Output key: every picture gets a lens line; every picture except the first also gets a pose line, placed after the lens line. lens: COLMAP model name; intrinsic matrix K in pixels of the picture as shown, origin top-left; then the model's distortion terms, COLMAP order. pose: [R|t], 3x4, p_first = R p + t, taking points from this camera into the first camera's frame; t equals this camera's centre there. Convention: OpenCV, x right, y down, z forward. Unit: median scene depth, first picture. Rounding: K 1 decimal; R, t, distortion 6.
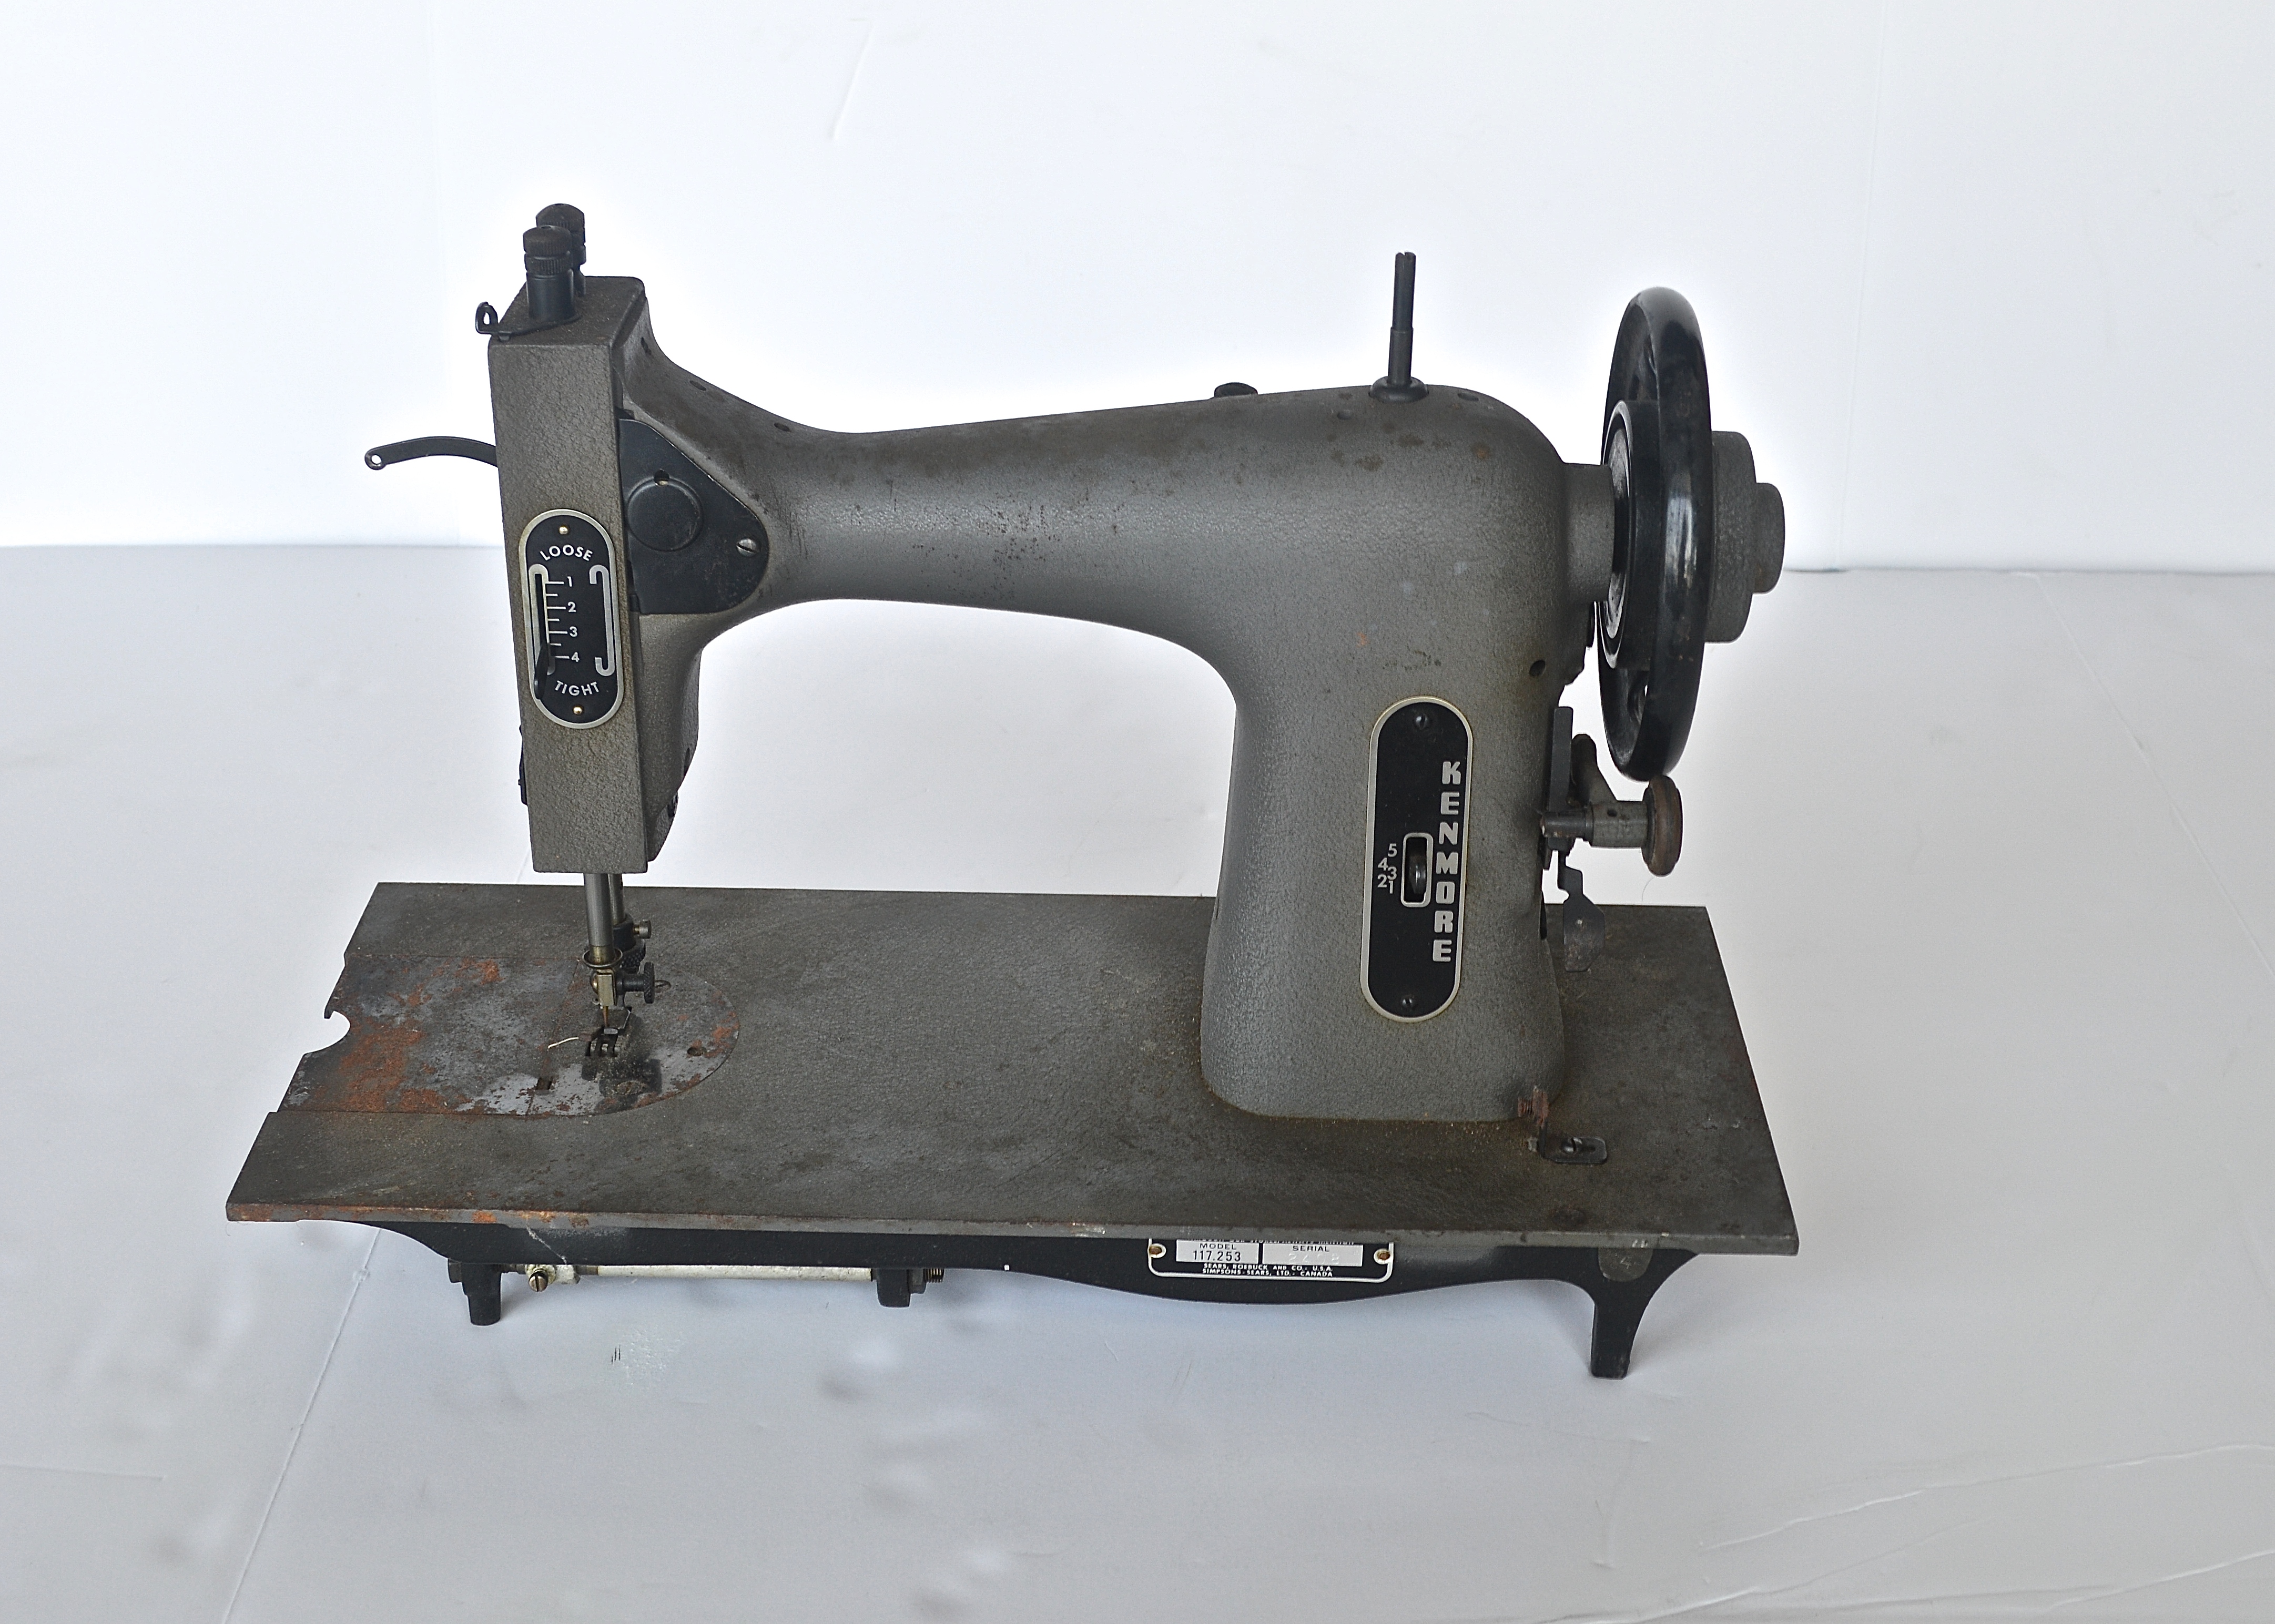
lens RADIAL K [[3570.0, 0, 1136.7], [0, 3570.0, 813.7], [0, 0, 1]] dist [-0.017235, 0.000000]
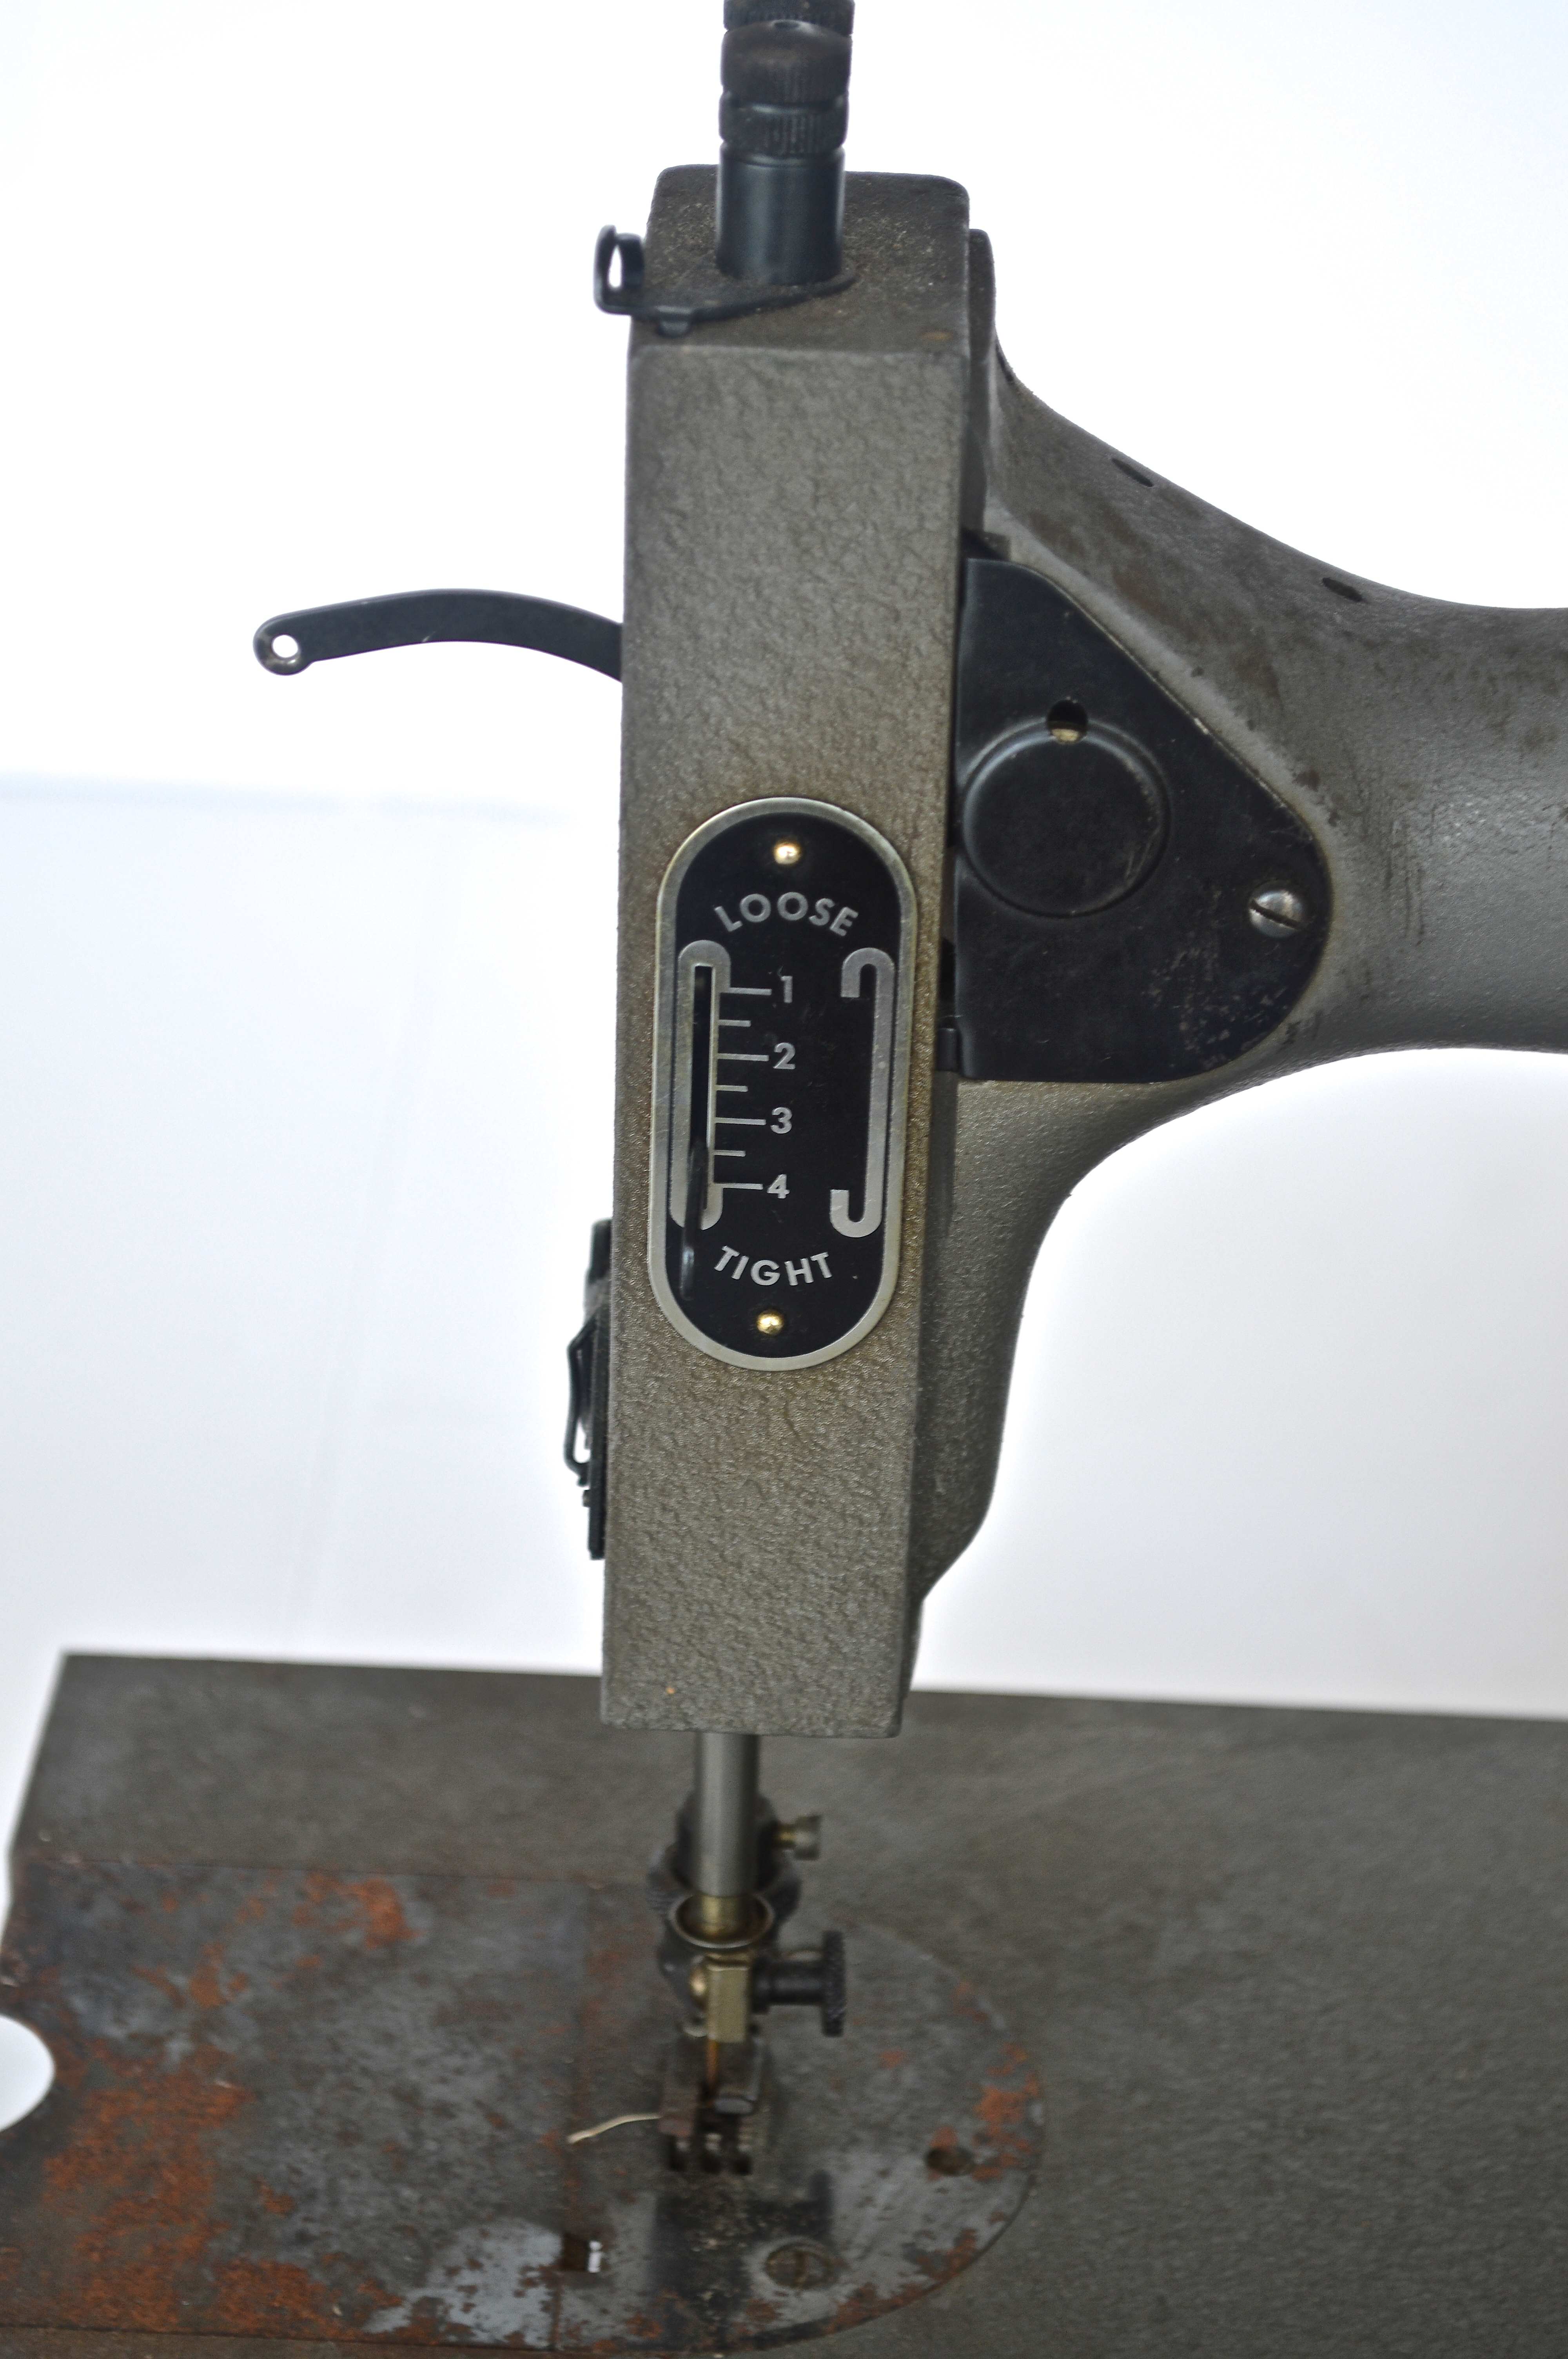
lens RADIAL K [[5537.8, 0, 784.8], [0, 5537.8, 1177.5], [0, 0, 1]] dist [0.056457, 0.000000]
pose [[0.999223, 0.027708, 0.028013, -0.171960], [-0.027934, 0.999580, 0.007689, -0.049072], [-0.027788, -0.008465, 0.999578, 0.414264]]
